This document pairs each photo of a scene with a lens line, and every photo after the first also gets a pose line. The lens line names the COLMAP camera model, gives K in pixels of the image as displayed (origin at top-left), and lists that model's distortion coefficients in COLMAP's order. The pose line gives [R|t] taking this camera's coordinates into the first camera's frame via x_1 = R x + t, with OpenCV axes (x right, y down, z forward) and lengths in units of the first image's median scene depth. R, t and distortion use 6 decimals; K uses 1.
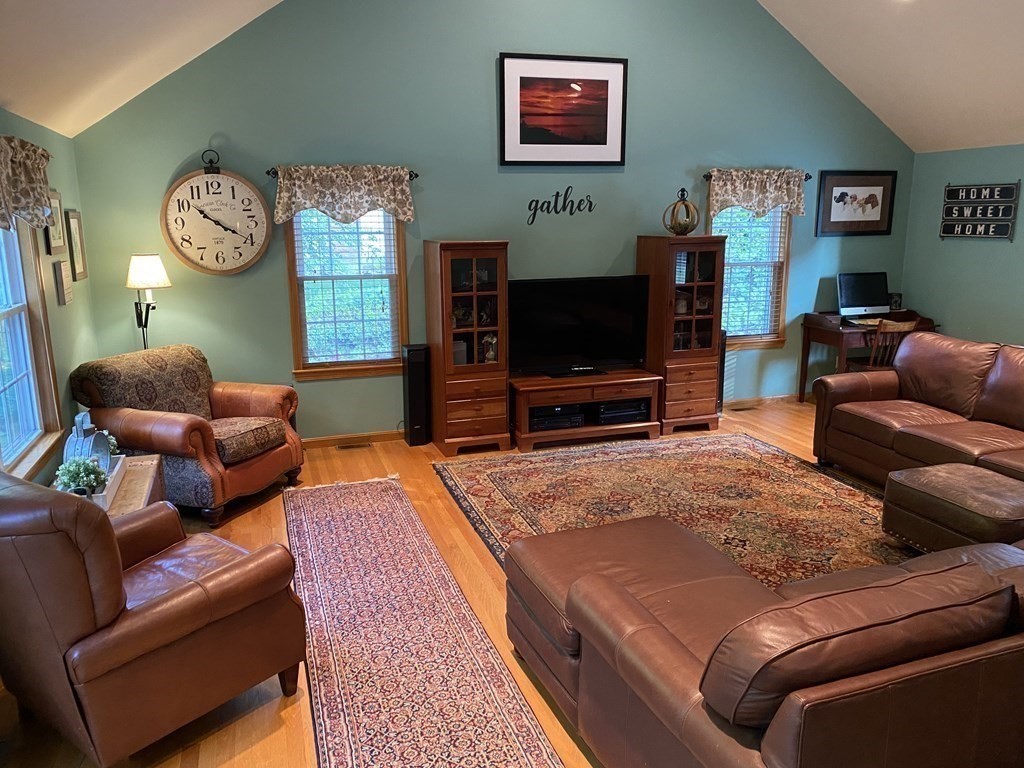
lens RADIAL K [[780.3, 0, 501.0], [0, 780.3, 382.5], [0, 0, 1]] dist [0.043120, -0.055725]
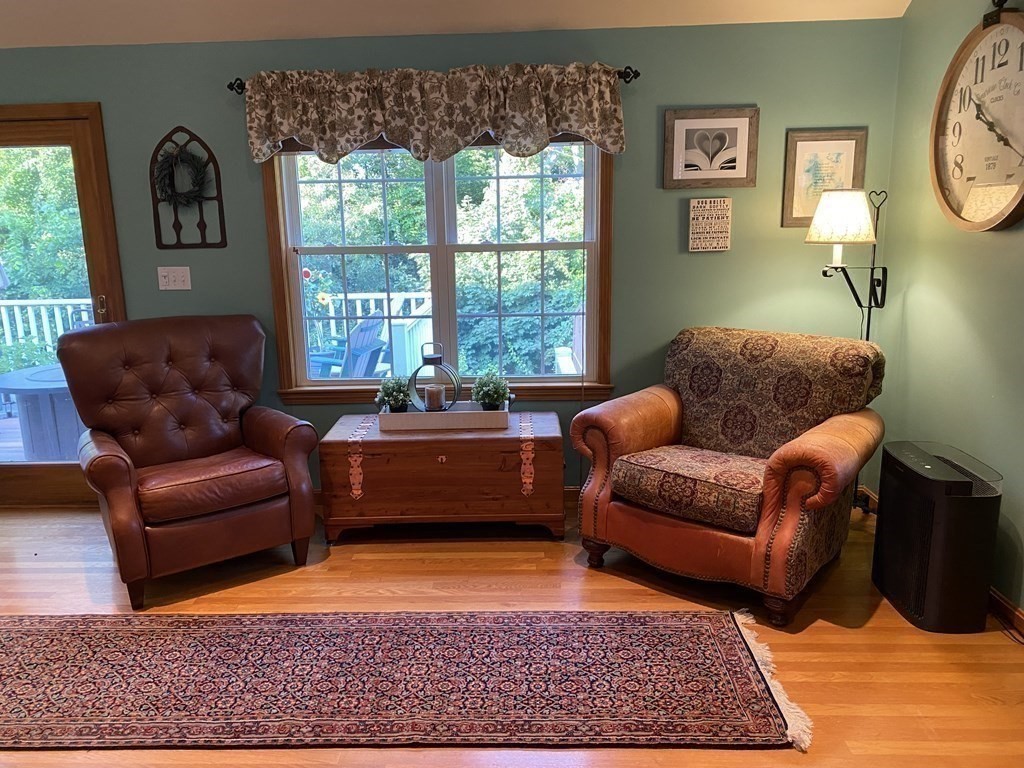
lens RADIAL K [[780.3, 0, 489.7], [0, 780.3, 390.2], [0, 0, 1]] dist [0.043120, -0.055725]
pose [[-0.351586, 0.215458, -0.911024, 0.228083], [-0.169154, 0.942516, 0.288186, -0.125697], [0.920747, 0.255425, -0.294930, 0.834421]]
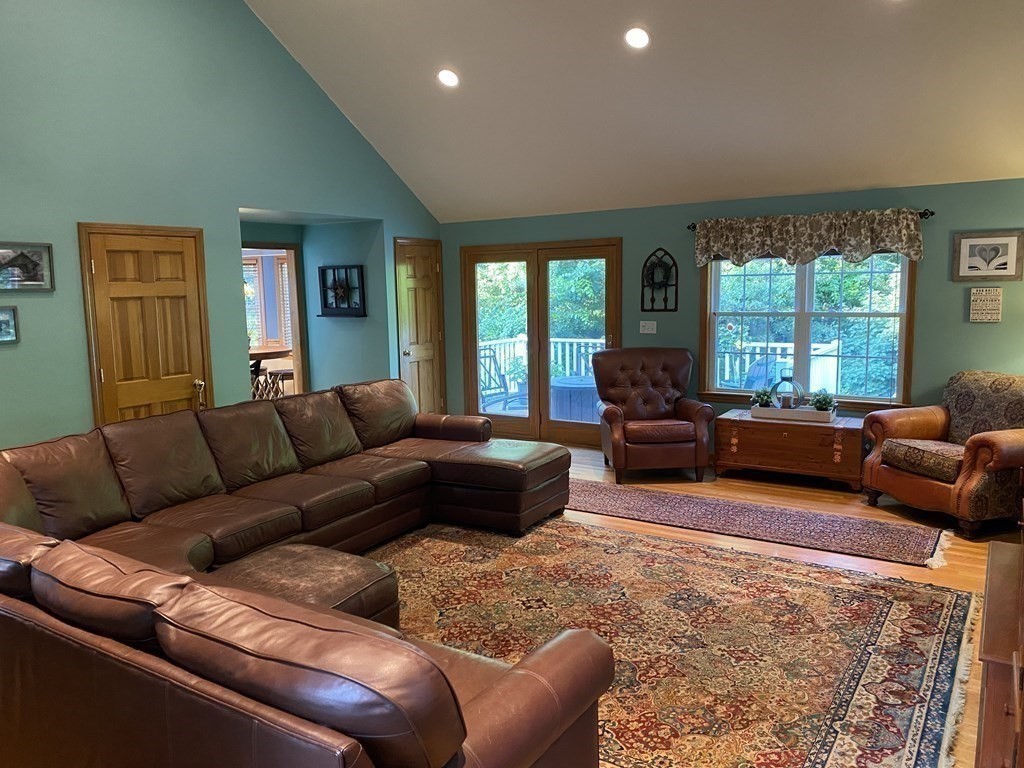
lens RADIAL K [[780.3, 0, 498.6], [0, 780.3, 382.9], [0, 0, 1]] dist [0.043120, -0.055725]
pose [[-0.784418, 0.102847, -0.611646, 0.633785], [-0.103372, 0.950684, 0.292427, -0.228049], [0.611557, 0.292613, -0.735103, 1.147789]]
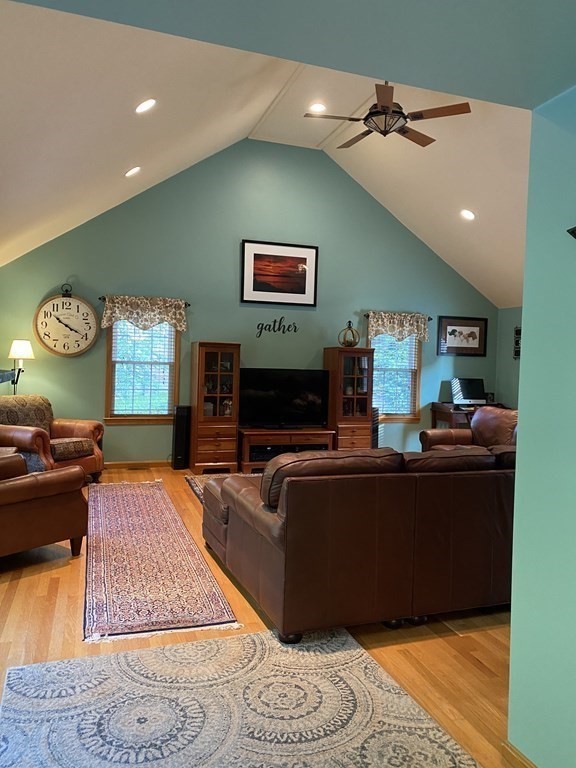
lens RADIAL K [[585.2, 0, 291.9], [0, 585.2, 369.5], [0, 0, 1]] dist [0.043120, -0.055725]
pose [[0.999119, 0.037223, 0.019397, 0.093697], [-0.032625, 0.979439, -0.199086, 0.115467], [-0.026409, 0.198278, 0.979790, -0.215805]]
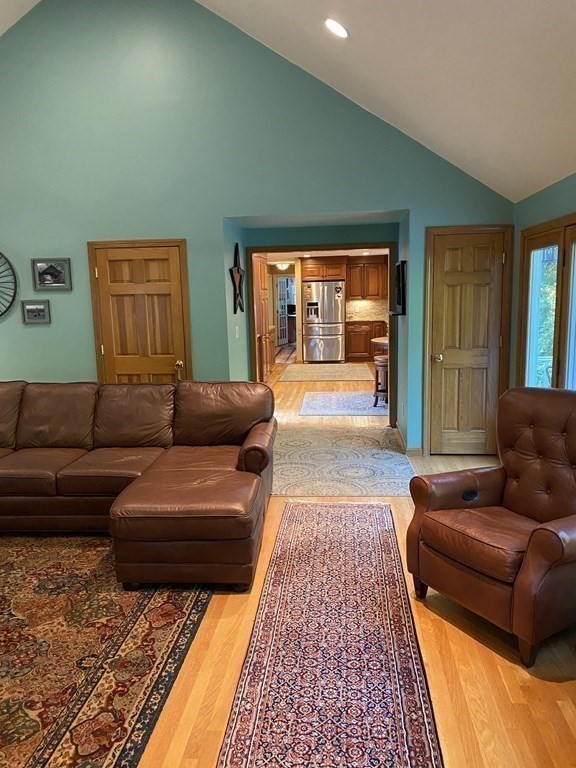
lens RADIAL K [[585.2, 0, 272.3], [0, 585.2, 378.8], [0, 0, 1]] dist [0.043120, -0.055725]
pose [[-0.911503, -0.028894, 0.410277, -0.220177], [0.118406, 0.936864, 0.329039, -0.162374], [-0.393881, 0.348499, -0.850533, 0.923377]]
